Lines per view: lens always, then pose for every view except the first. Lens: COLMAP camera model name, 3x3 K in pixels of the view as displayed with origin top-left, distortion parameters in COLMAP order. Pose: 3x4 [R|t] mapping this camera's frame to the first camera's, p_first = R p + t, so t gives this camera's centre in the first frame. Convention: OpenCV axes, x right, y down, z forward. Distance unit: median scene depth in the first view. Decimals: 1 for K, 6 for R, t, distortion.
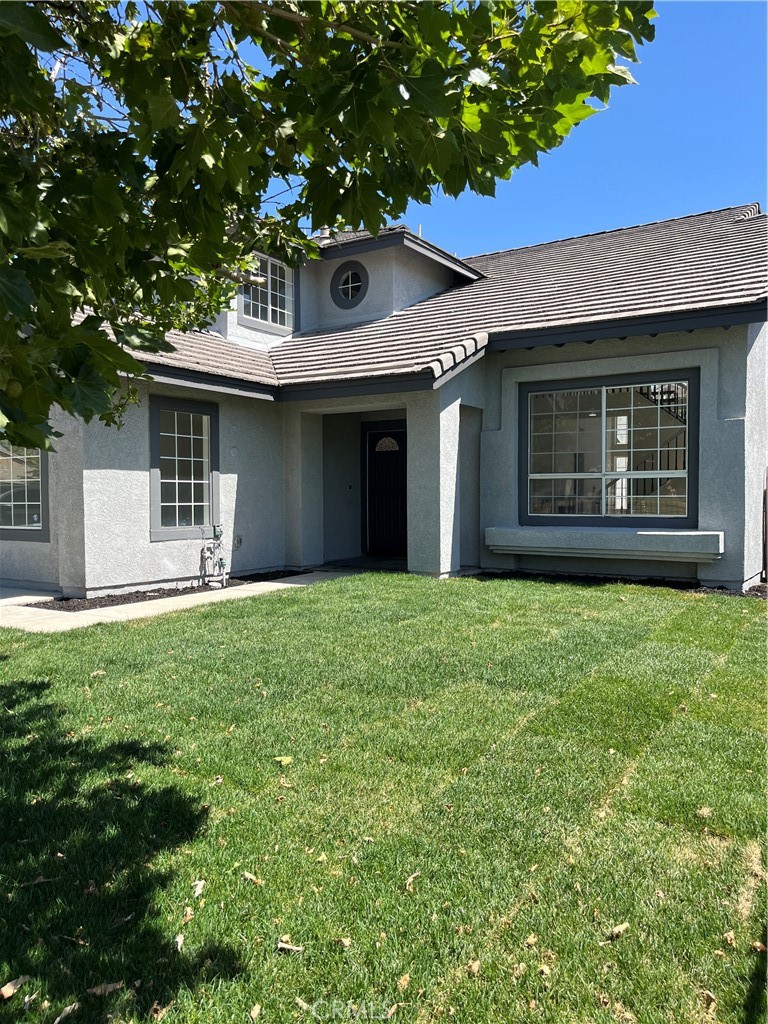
lens RADIAL K [[777.6, 0, 384.6], [0, 777.6, 515.1], [0, 0, 1]] dist [0.033203, -0.034140]
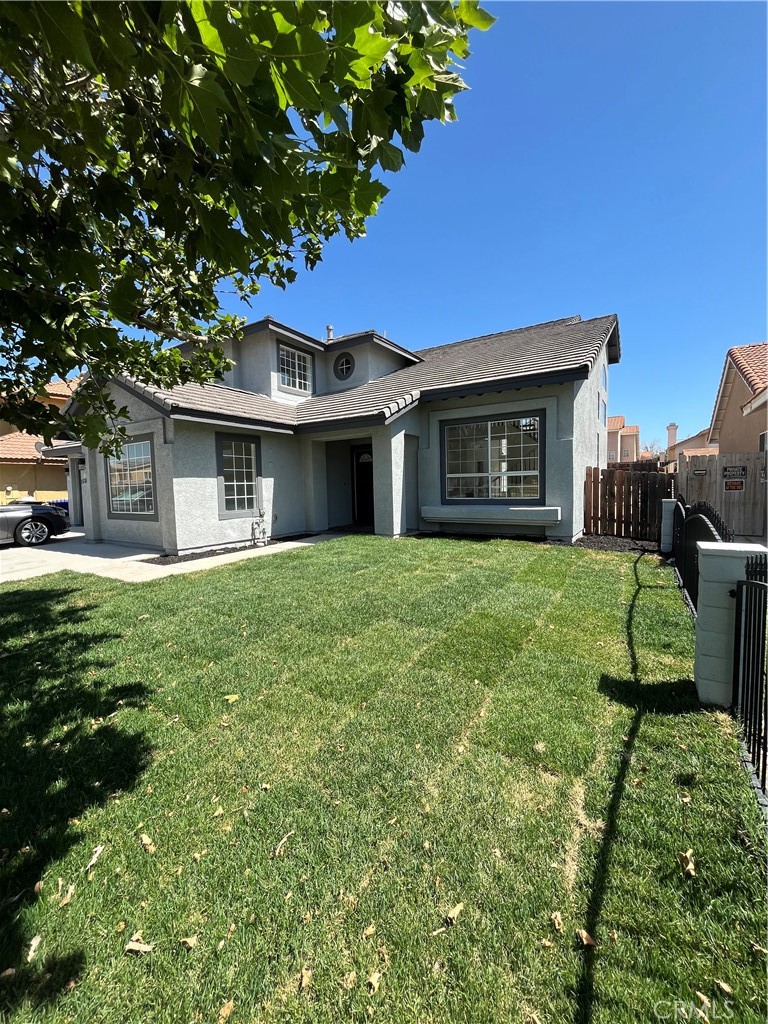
lens RADIAL K [[413.8, 0, 381.5], [0, 413.8, 509.3], [0, 0, 1]] dist [-0.002773, 0.000003]
pose [[0.999783, -0.020499, -0.003820, 0.054522], [0.020617, 0.999208, 0.034030, -0.012496], [0.003119, -0.034102, 0.999413, 0.115075]]
